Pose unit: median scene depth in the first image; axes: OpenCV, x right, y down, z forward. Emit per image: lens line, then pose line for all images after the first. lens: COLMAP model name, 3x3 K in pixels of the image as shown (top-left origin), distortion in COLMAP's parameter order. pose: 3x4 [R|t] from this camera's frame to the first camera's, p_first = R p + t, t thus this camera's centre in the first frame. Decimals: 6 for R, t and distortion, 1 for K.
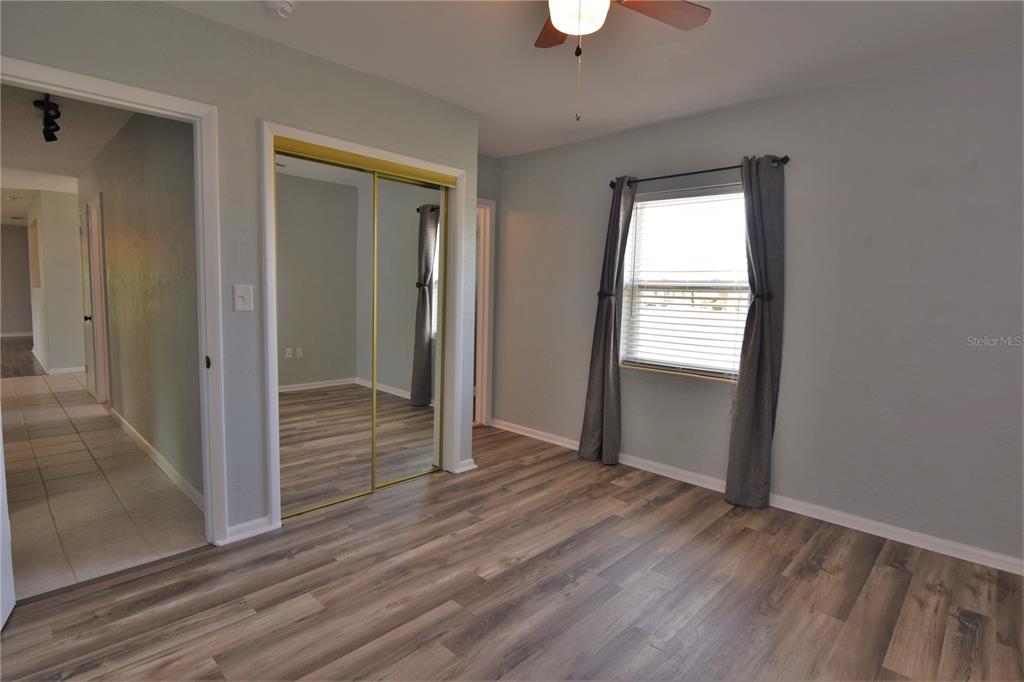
lens RADIAL K [[517.3, 0, 512.0], [0, 517.3, 341.0], [0, 0, 1]] dist [-0.001912, -0.000618]
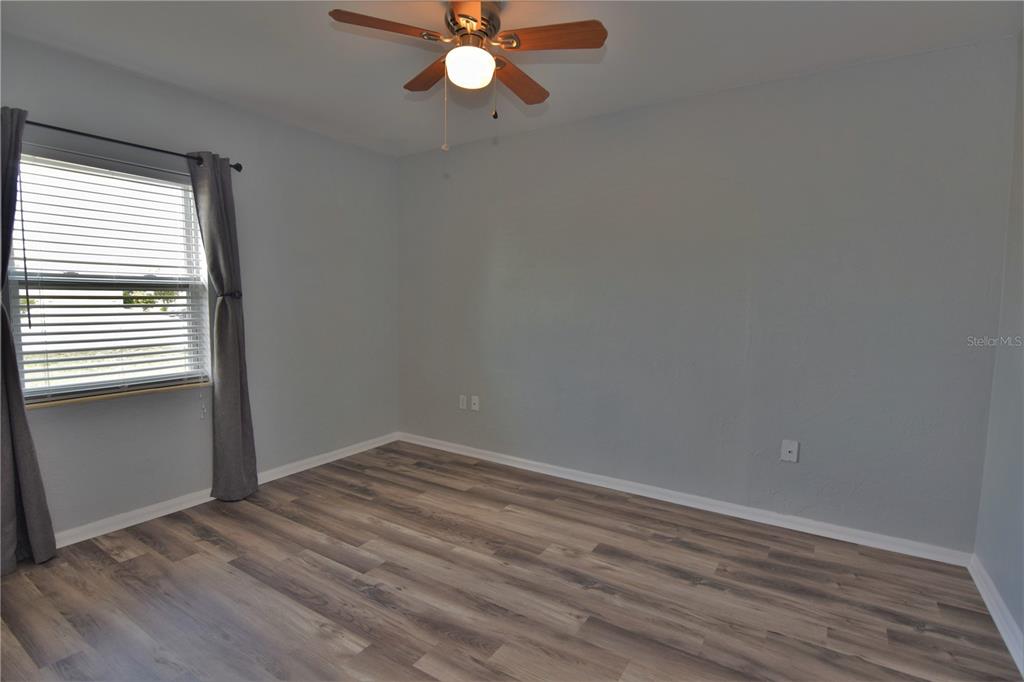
lens RADIAL K [[495.6, 0, 512.0], [0, 495.6, 341.0], [0, 0, 1]] dist [-0.016573, -0.000209]
pose [[-0.193776, -0.112194, 0.974609, -0.633197], [0.074019, 0.988936, 0.128560, -0.085163], [-0.978249, 0.097051, -0.183328, 0.678372]]
